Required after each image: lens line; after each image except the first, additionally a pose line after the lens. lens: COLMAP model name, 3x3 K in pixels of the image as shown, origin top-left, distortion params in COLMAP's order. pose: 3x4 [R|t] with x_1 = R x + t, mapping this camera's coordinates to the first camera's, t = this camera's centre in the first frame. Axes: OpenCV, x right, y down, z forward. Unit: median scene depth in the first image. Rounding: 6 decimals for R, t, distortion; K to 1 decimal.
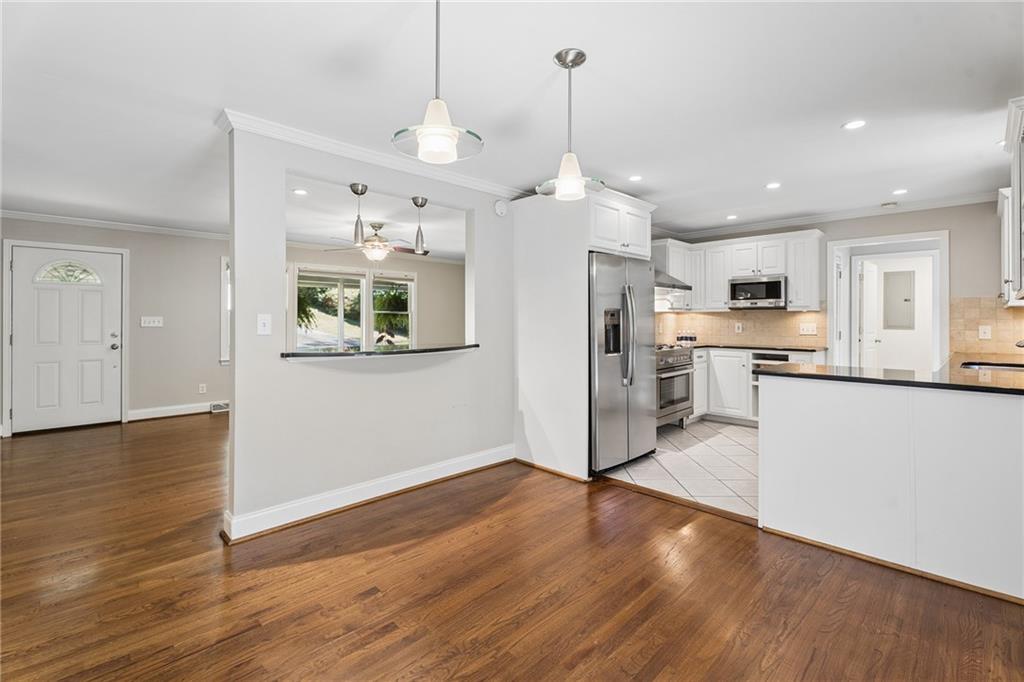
lens RADIAL K [[462.6, 0, 497.5], [0, 462.6, 316.3], [0, 0, 1]] dist [-0.002237, -0.000455]
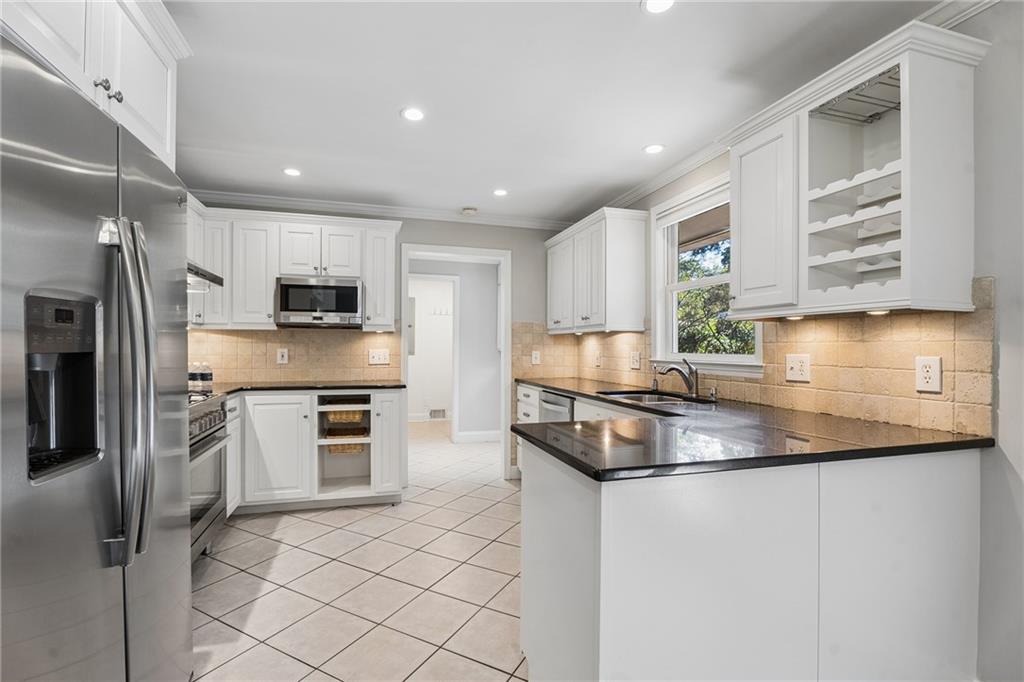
lens RADIAL K [[470.9, 0, 512.2], [0, 470.9, 347.1], [0, 0, 1]] dist [-0.004480, -0.000226]
pose [[0.451061, 0.002318, 0.892490, 0.094154], [-0.011975, 0.999922, 0.003455, 0.007292], [-0.892413, -0.012246, 0.451054, 0.481183]]
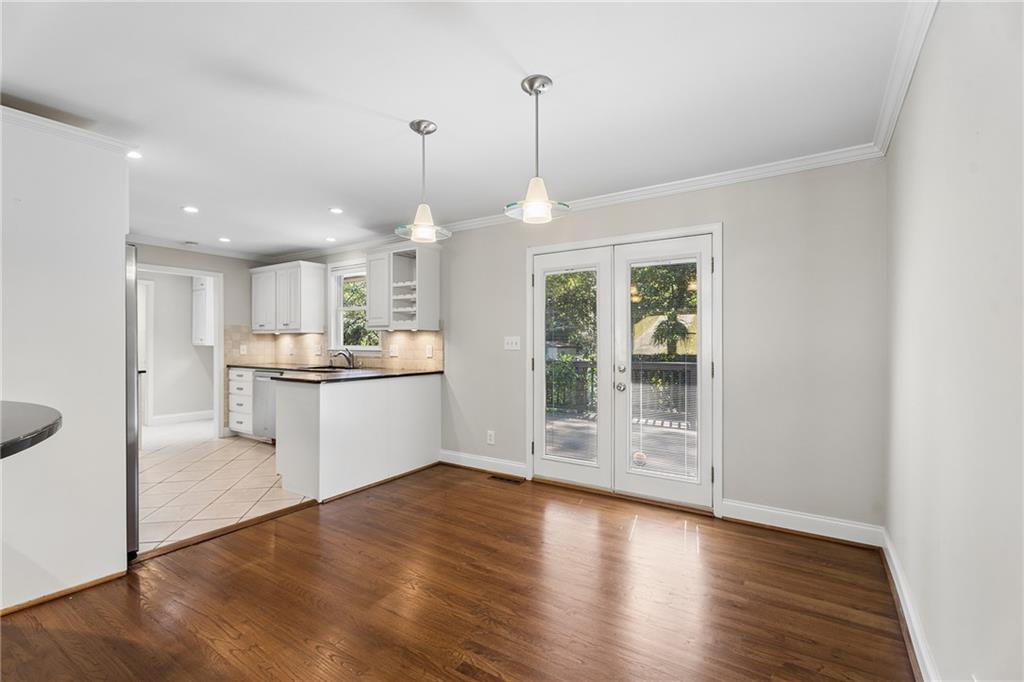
lens RADIAL K [[460.2, 0, 509.6], [0, 460.2, 337.4], [0, 0, 1]] dist [0.000735, 0.000121]
pose [[-0.214500, 0.007540, 0.976695, -0.431849], [-0.007555, 0.999927, -0.009378, 0.002789], [-0.976695, -0.009391, -0.214428, 0.411510]]
